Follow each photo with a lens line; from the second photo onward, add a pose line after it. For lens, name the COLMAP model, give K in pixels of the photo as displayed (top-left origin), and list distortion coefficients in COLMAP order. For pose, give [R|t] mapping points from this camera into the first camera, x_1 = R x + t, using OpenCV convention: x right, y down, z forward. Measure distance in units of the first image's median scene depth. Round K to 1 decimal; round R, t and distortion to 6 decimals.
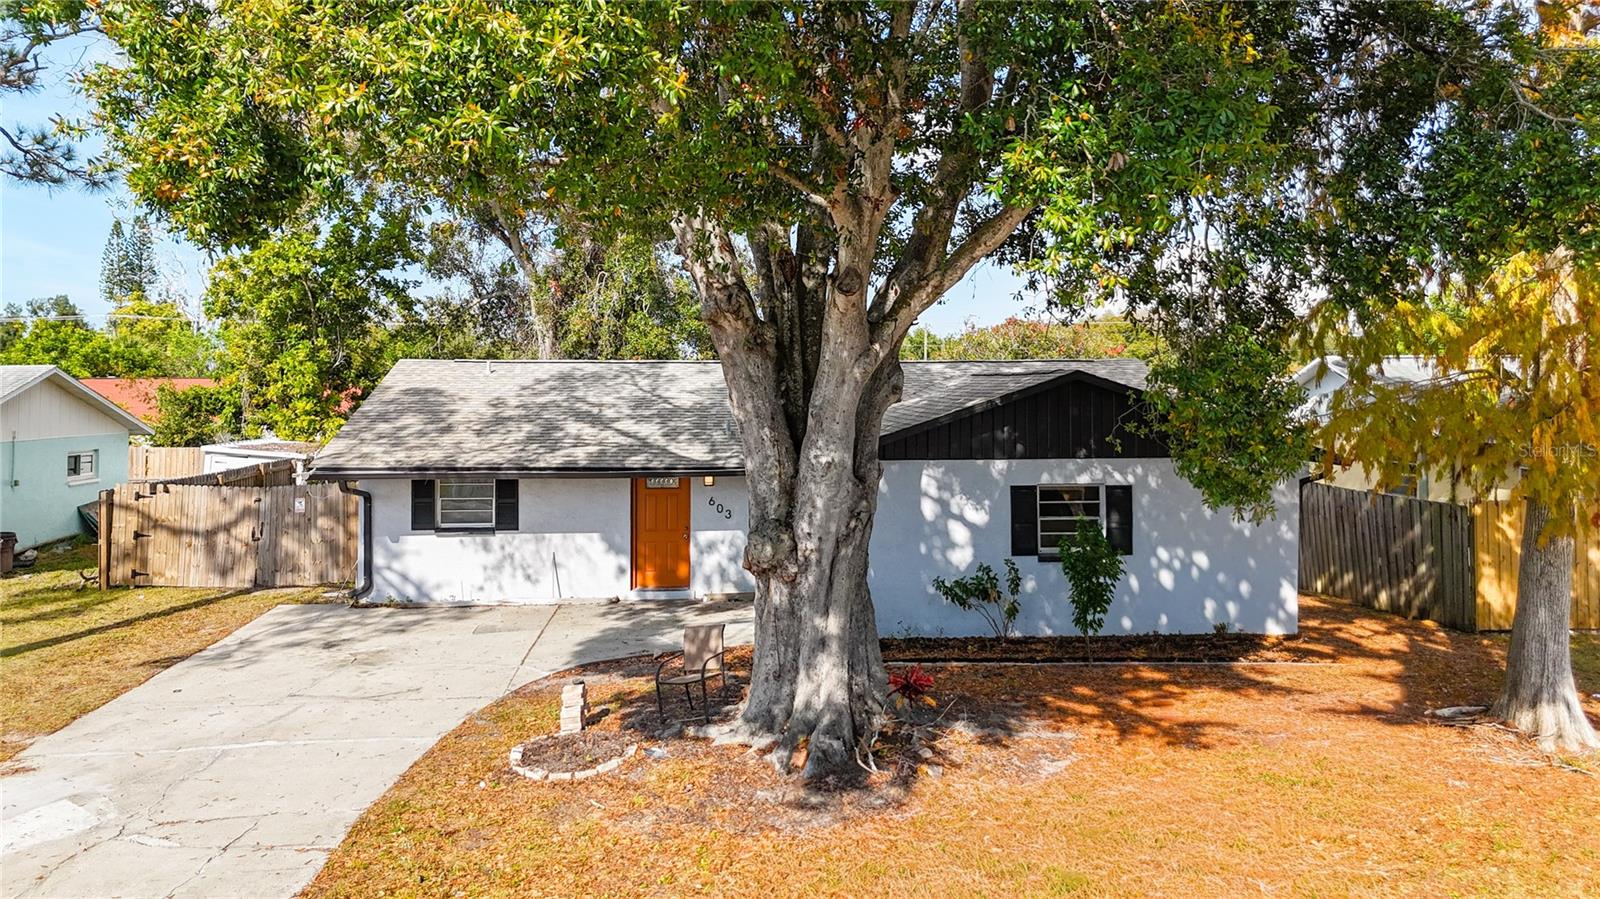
lens RADIAL K [[1235.2, 0, 801.0], [0, 1235.2, 441.9], [0, 0, 1]] dist [0.042782, -0.053647]
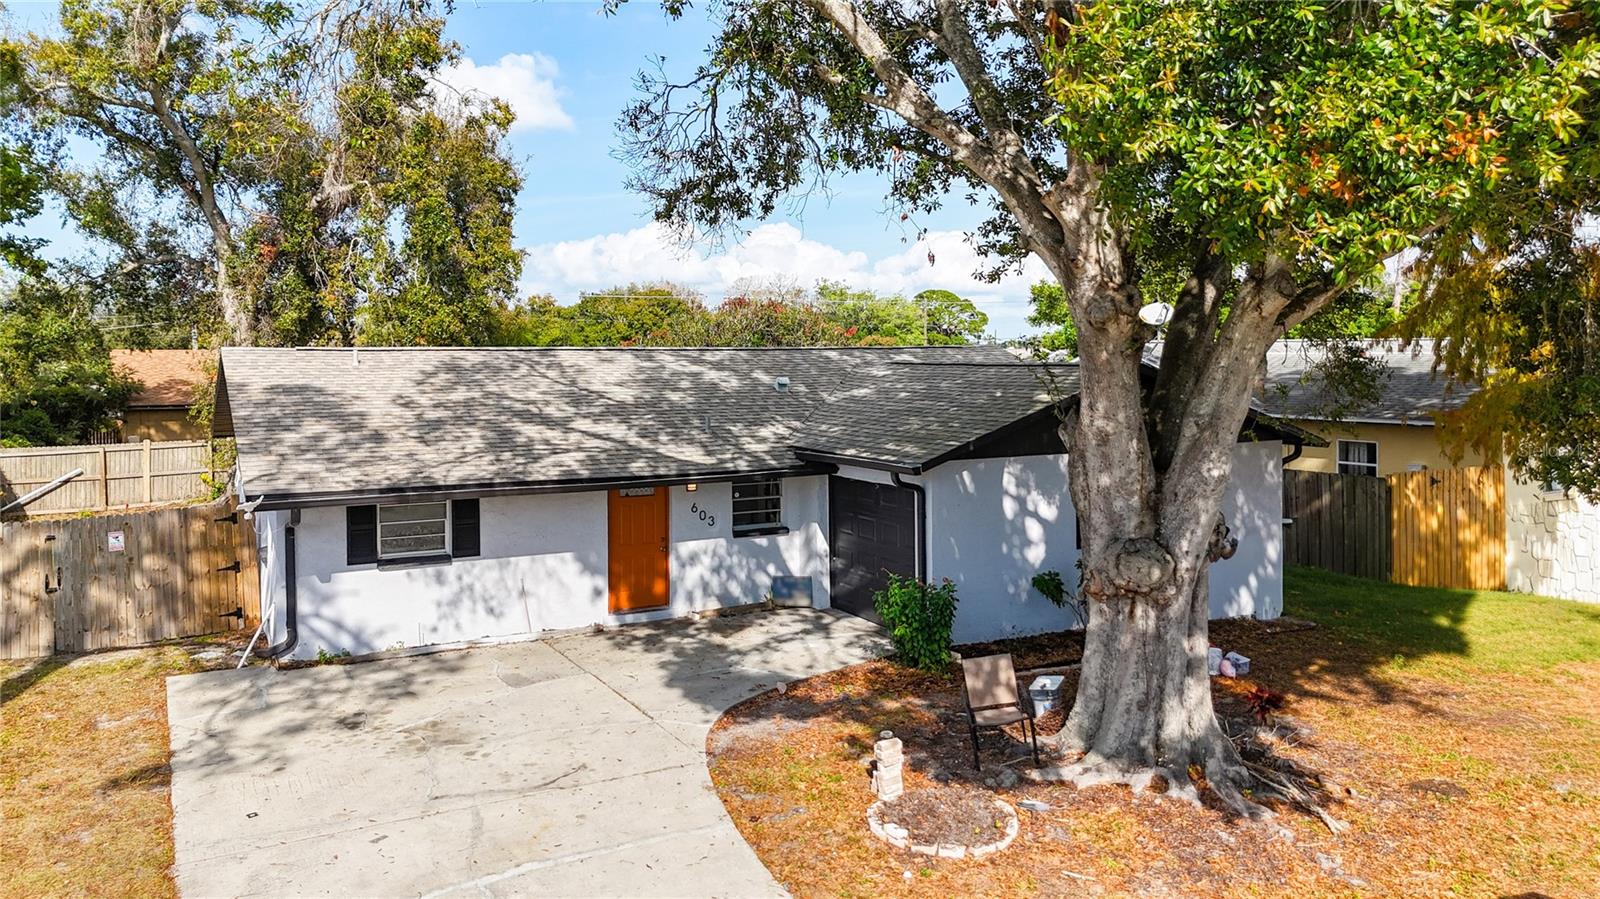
lens RADIAL K [[1235.2, 0, 802.9], [0, 1235.2, 452.9], [0, 0, 1]] dist [0.042782, -0.053647]
pose [[0.912778, -0.038763, 0.406613, -0.367586], [0.024729, 0.998905, 0.039714, -0.026022], [-0.407707, -0.026195, 0.912737, 0.151614]]
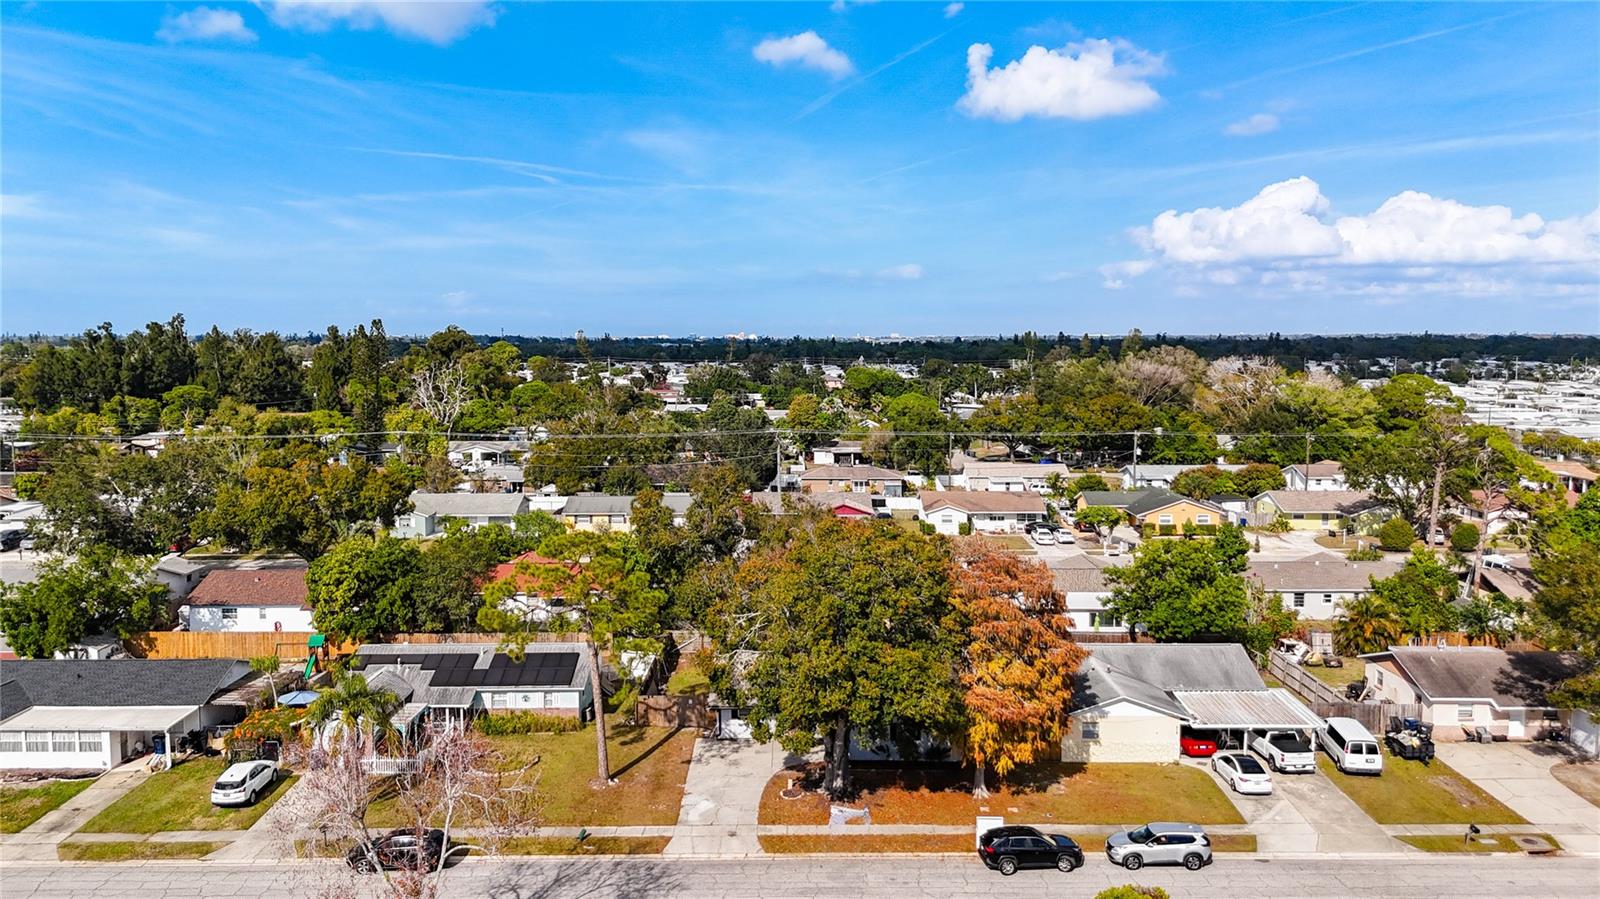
lens RADIAL K [[1235.2, 0, 796.9], [0, 1235.2, 449.7], [0, 0, 1]] dist [0.042782, -0.053647]
pose [[0.997312, 0.002637, -0.073231, 0.133284], [0.001743, 0.998216, 0.059678, -0.921329], [0.073257, -0.059645, 0.995528, -2.514372]]
